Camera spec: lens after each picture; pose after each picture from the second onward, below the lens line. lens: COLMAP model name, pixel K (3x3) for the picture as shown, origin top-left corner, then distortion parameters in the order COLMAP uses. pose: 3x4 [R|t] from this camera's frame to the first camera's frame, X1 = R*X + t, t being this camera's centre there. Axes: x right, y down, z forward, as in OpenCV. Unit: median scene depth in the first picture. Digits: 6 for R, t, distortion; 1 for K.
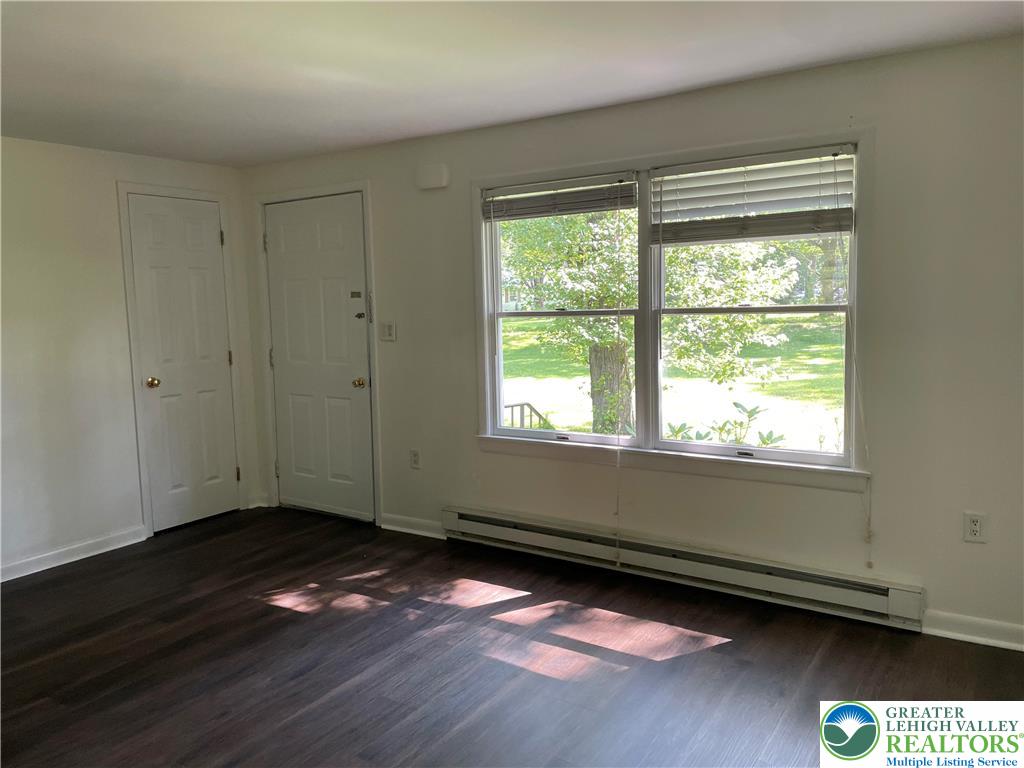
lens RADIAL K [[768.2, 0, 518.0], [0, 768.2, 382.0], [0, 0, 1]] dist [0.072141, -0.100673]
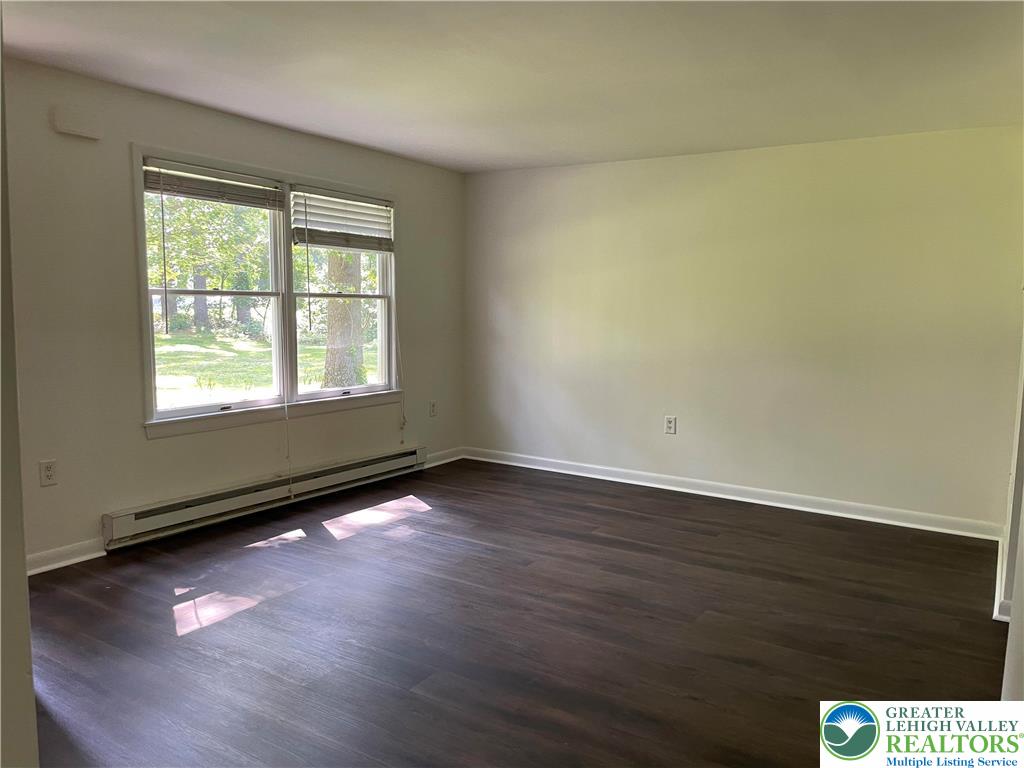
lens RADIAL K [[768.9, 0, 518.8], [0, 768.9, 395.1], [0, 0, 1]] dist [0.078595, -0.100670]
pose [[-0.016918, -0.092328, 0.995585, -1.113384], [0.094337, 0.991138, 0.093519, -0.009308], [-0.995397, 0.095503, -0.008058, 0.634414]]
